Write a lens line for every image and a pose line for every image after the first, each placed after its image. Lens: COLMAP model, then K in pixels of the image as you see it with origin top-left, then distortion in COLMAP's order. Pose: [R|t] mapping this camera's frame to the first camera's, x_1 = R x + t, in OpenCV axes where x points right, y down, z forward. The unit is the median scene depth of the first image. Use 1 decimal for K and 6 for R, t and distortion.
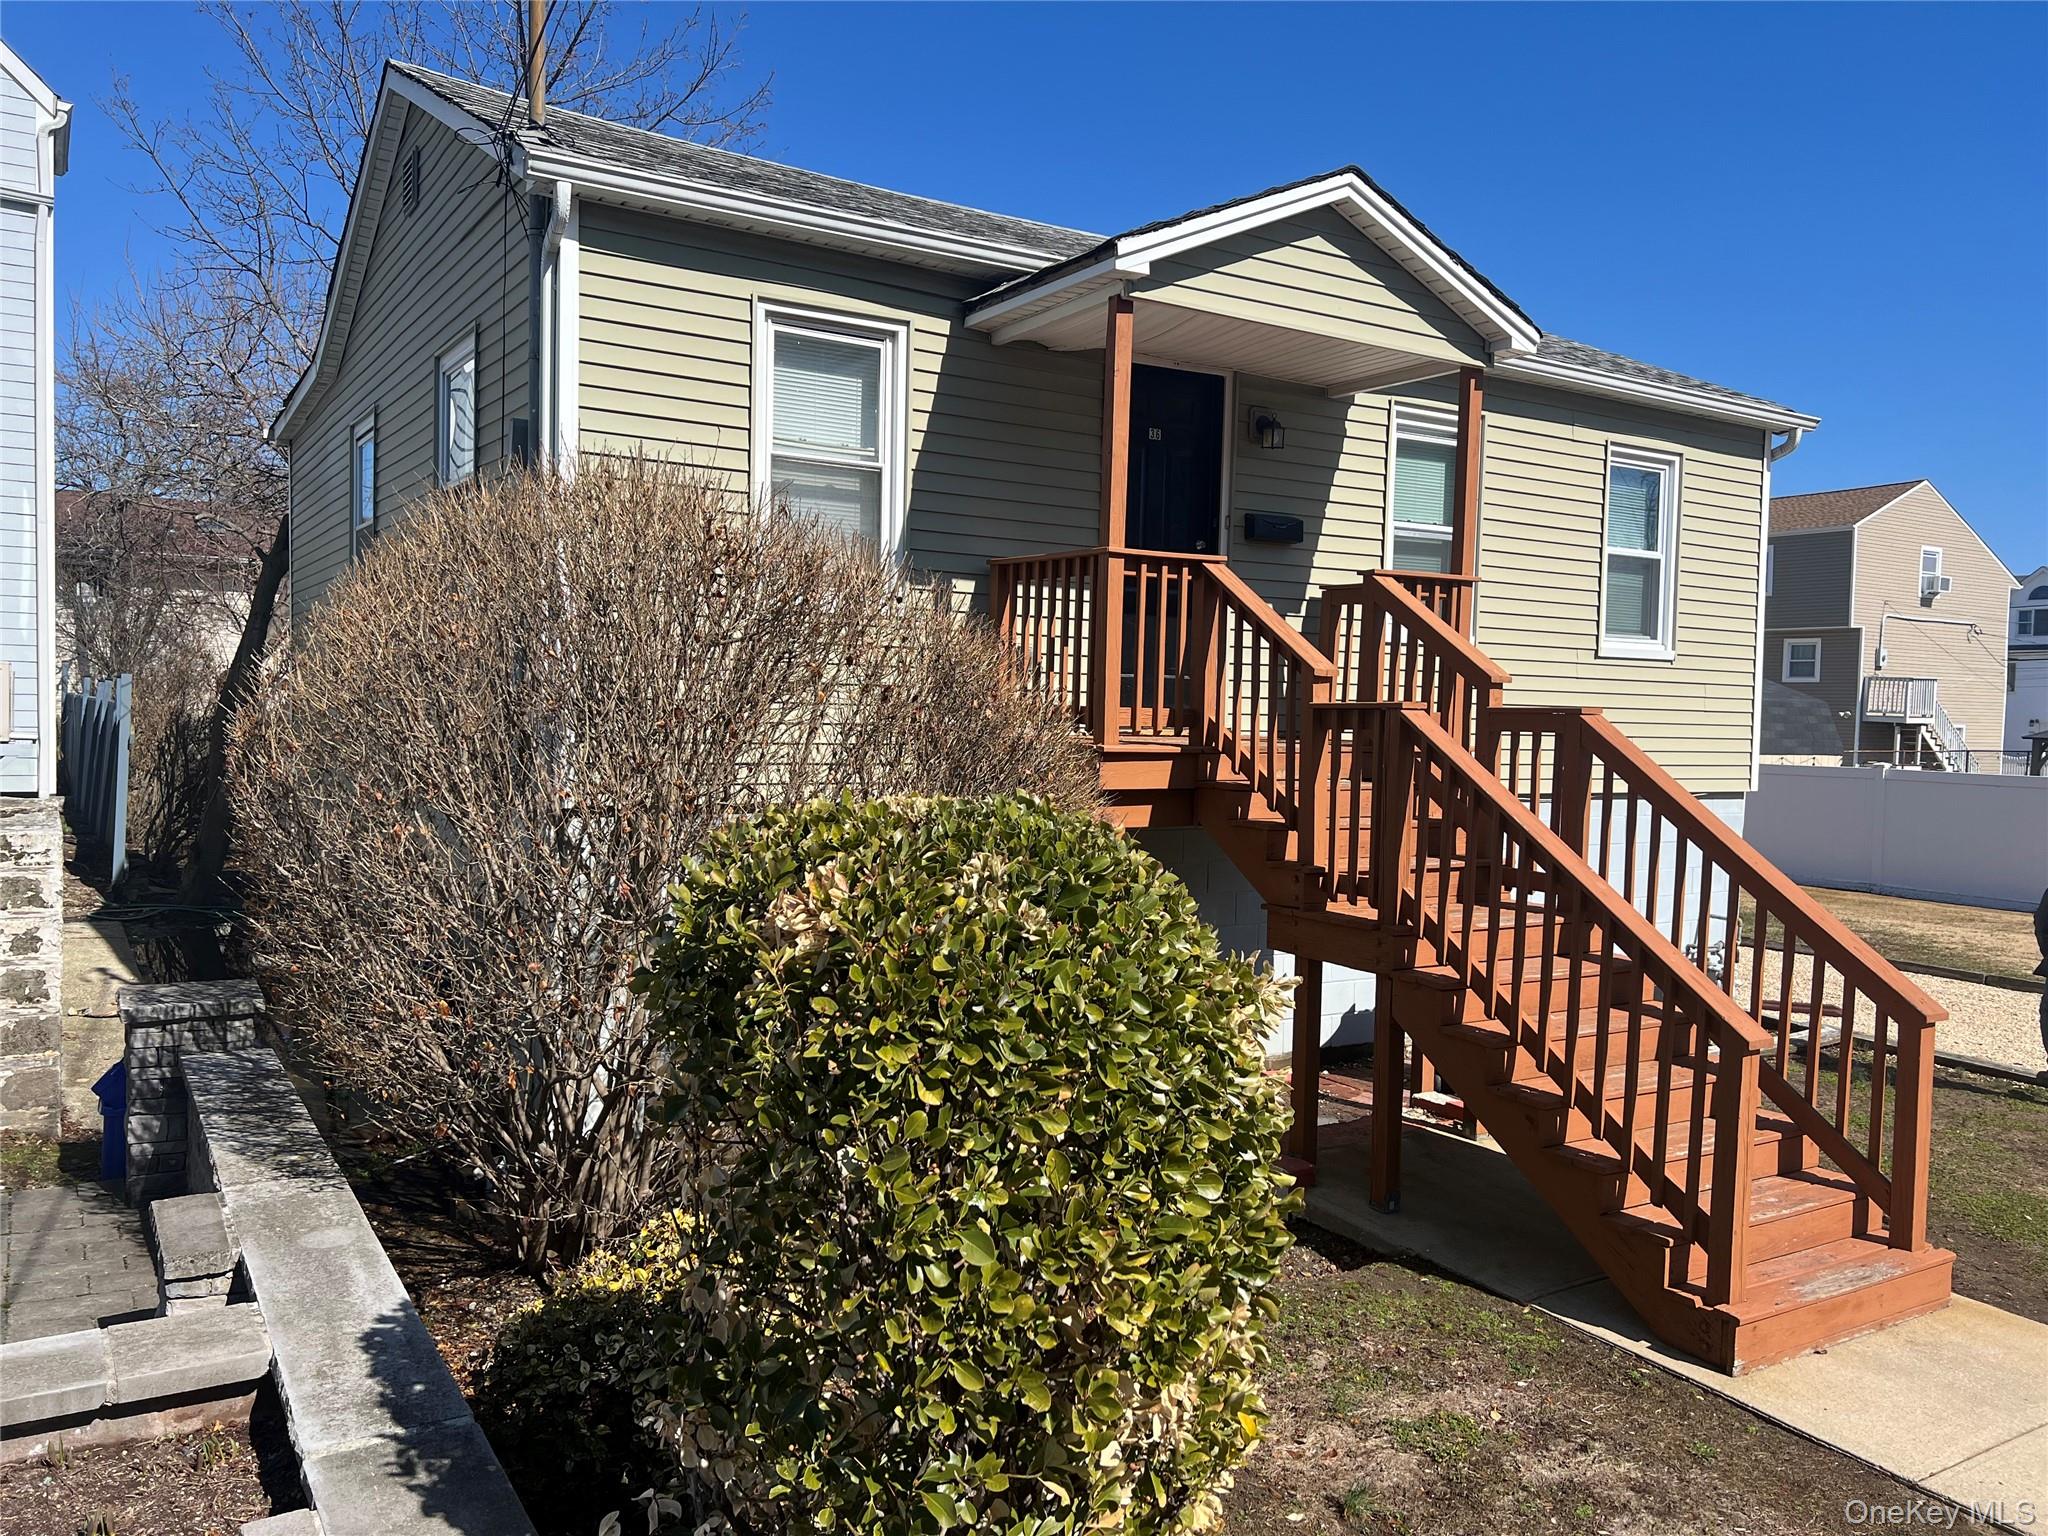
lens RADIAL K [[1531.2, 0, 1022.2], [0, 1531.2, 764.0], [0, 0, 1]] dist [0.035818, -0.010151]
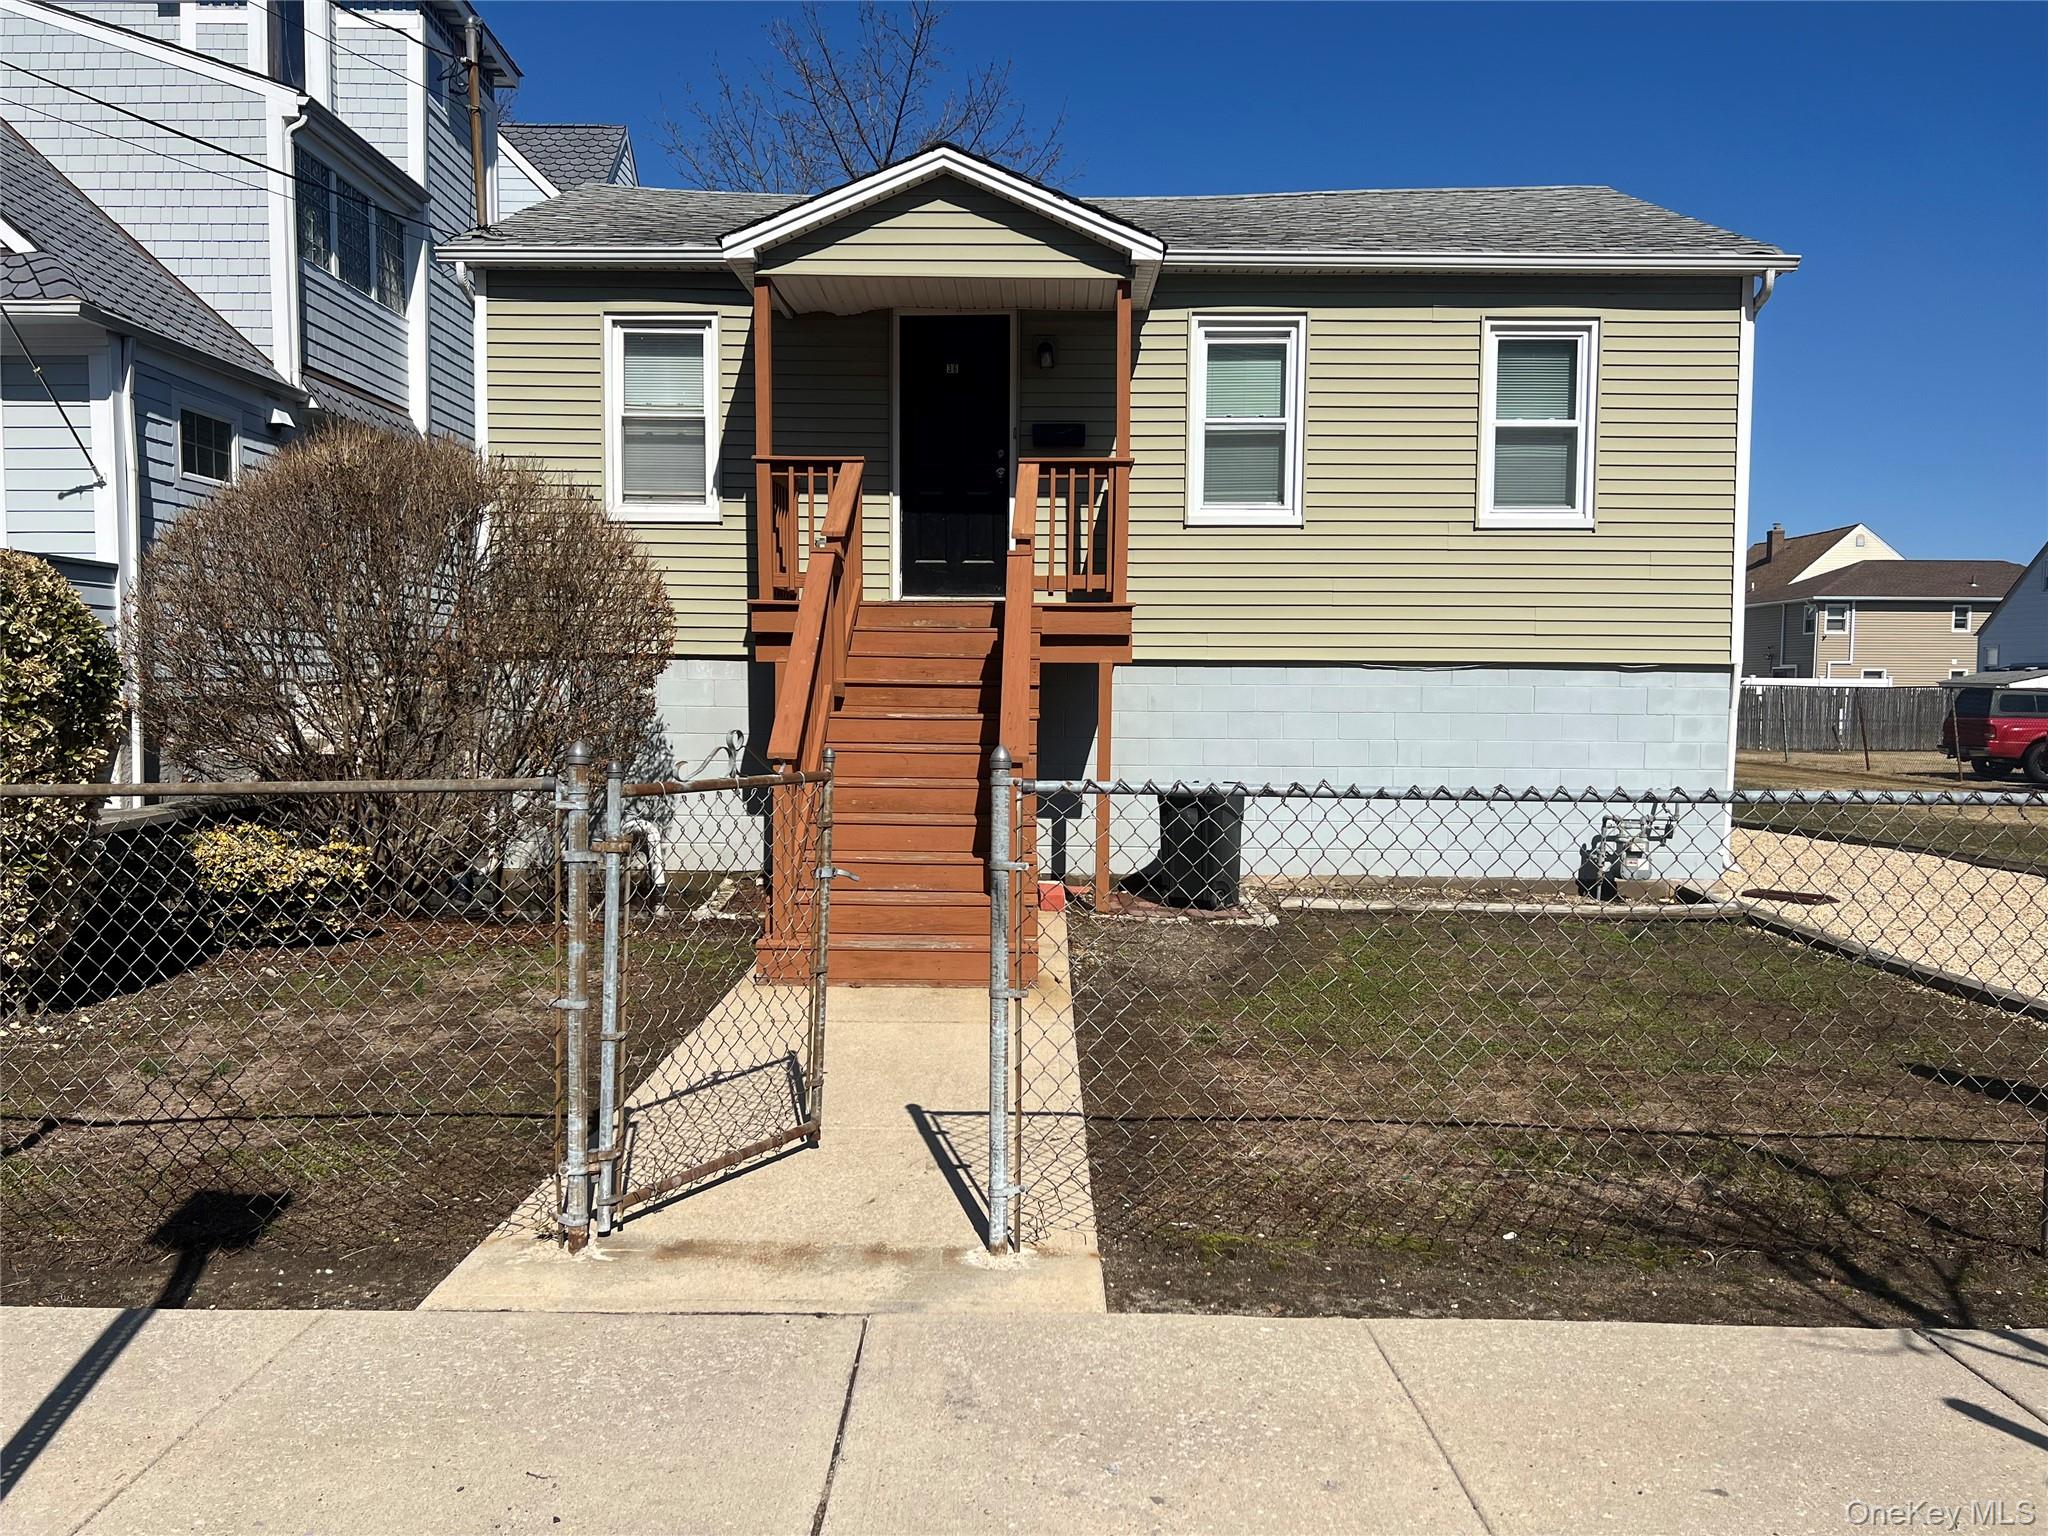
lens RADIAL K [[1531.2, 0, 1021.7], [0, 1531.2, 774.8], [0, 0, 1]] dist [0.035818, -0.010151]
pose [[0.839815, 0.016985, -0.542608, 0.940810], [-0.010762, 0.999835, 0.014639, 0.115689], [0.542767, -0.006455, 0.839859, -0.044190]]
